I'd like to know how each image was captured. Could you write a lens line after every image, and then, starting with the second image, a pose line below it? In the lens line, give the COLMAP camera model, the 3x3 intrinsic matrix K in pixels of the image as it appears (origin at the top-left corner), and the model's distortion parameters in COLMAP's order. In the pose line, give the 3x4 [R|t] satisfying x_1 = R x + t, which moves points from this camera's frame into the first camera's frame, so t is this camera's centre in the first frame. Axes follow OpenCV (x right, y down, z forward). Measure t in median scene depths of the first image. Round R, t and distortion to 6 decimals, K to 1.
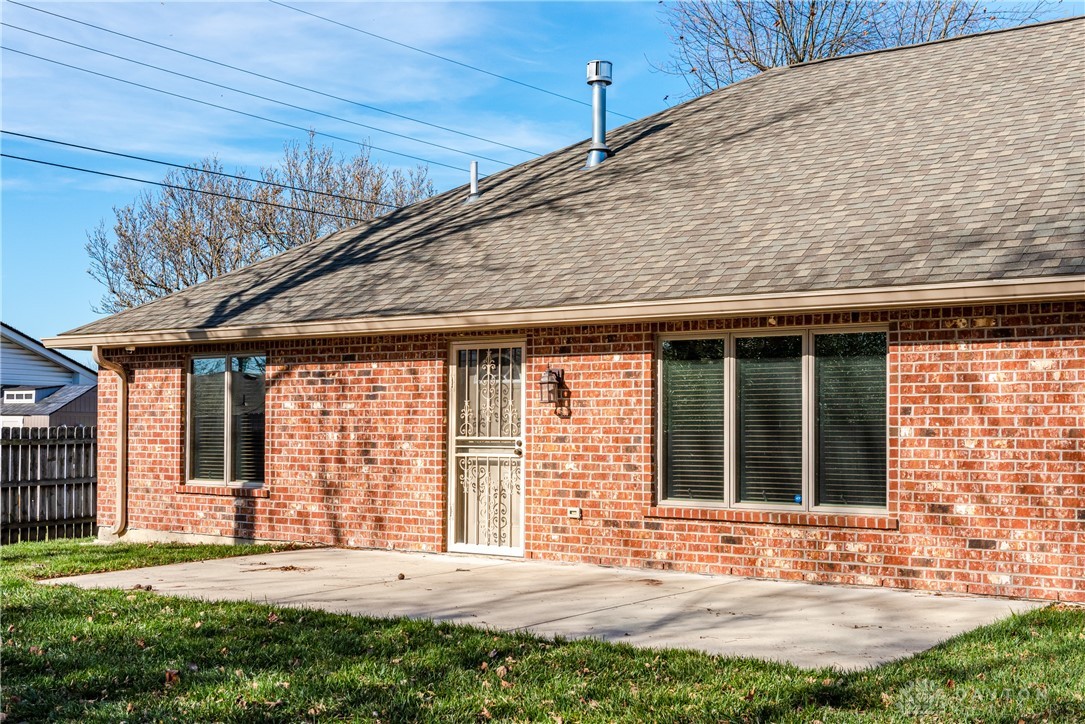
lens RADIAL K [[1293.2, 0, 541.8], [0, 1293.2, 371.3], [0, 0, 1]] dist [0.016655, 0.000000]
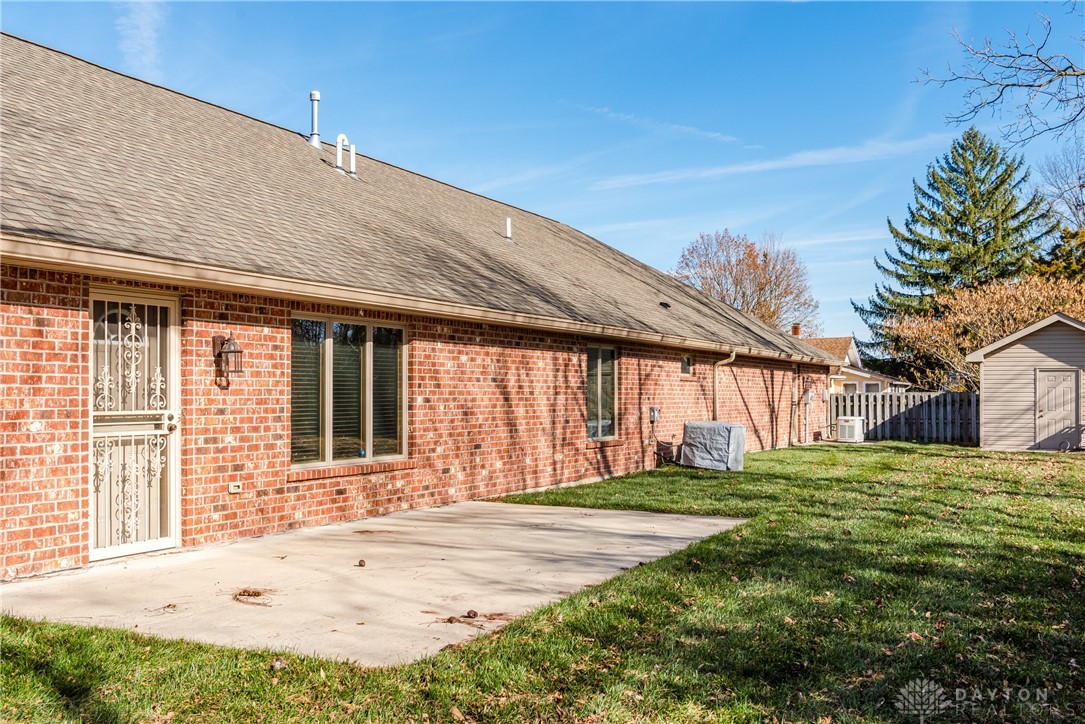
lens RADIAL K [[1108.7, 0, 548.1], [0, 1108.7, 370.2], [0, 0, 1]] dist [0.035023, 0.000000]
pose [[-0.173377, 0.017255, 0.984704, -0.832463], [-0.044914, 0.998668, -0.025408, 0.032876], [-0.983831, -0.048632, -0.172371, 0.919522]]
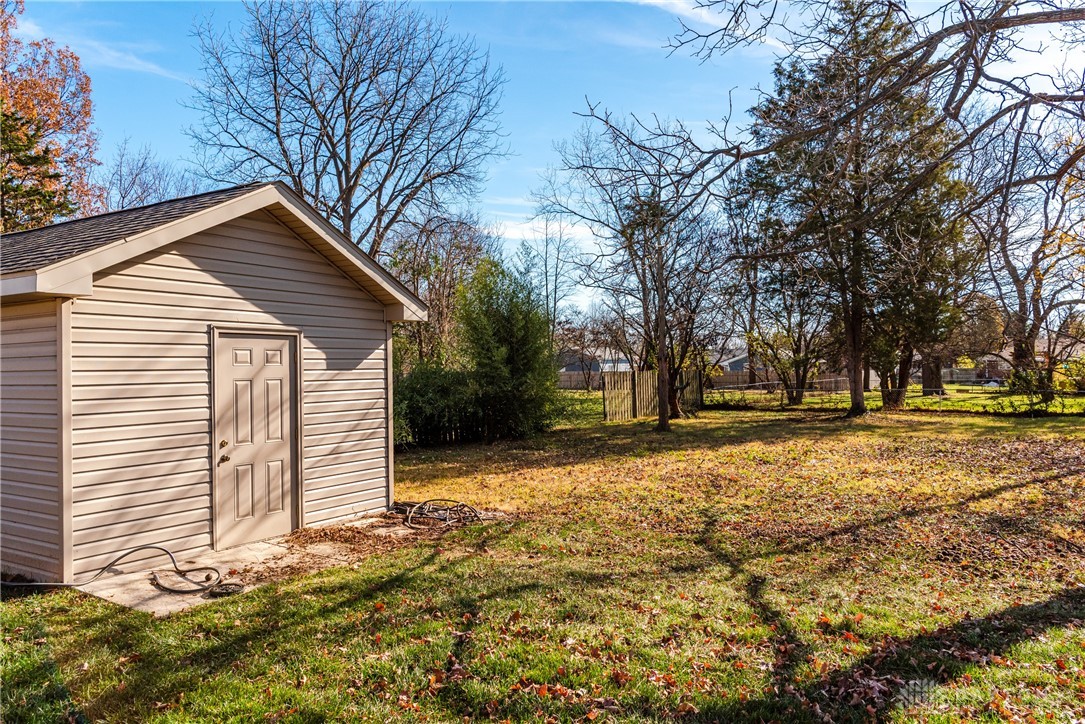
lens RADIAL K [[797.1, 0, 543.1], [0, 797.1, 361.8], [0, 0, 1]] dist [0.055182, 0.002569]
pose [[-0.998353, 0.011407, -0.056216, 1.207107], [0.014358, 0.998525, -0.052369, -0.017708], [0.055535, -0.053090, -0.997044, 0.076149]]
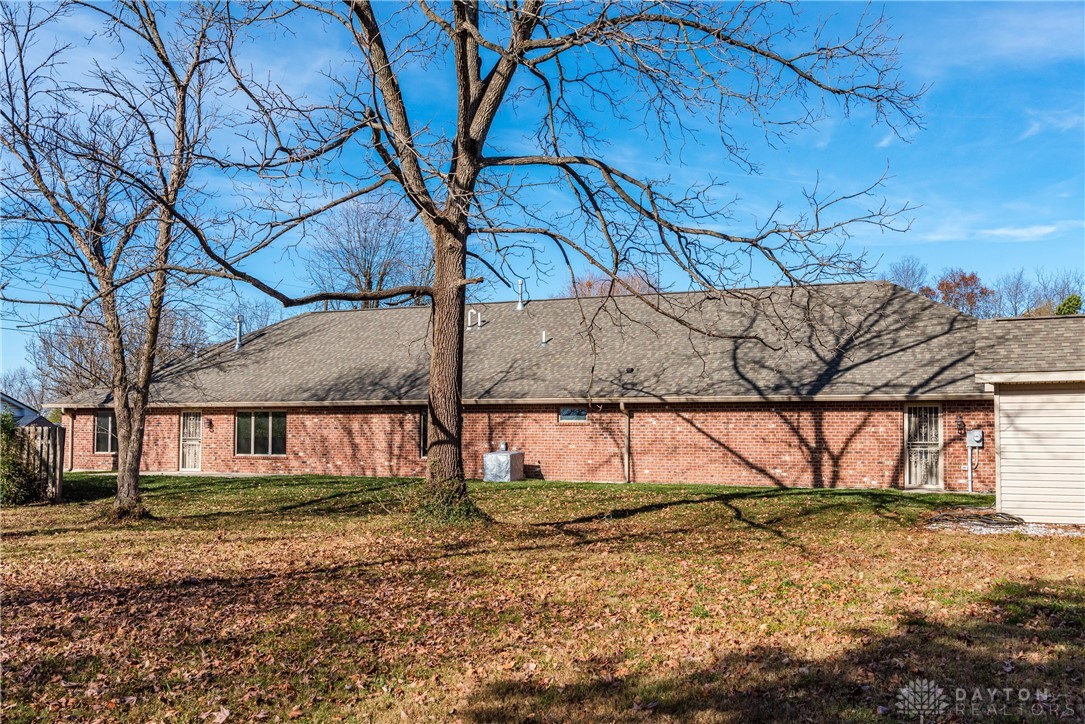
lens RADIAL K [[1079.2, 0, 545.9], [0, 1079.2, 363.0], [0, 0, 1]] dist [0.010824, 0.000000]
pose [[0.983301, 0.011118, 0.181645, 0.392076], [-0.007229, 0.999731, -0.022058, -0.099586], [-0.181841, 0.020376, 0.983117, -2.188968]]
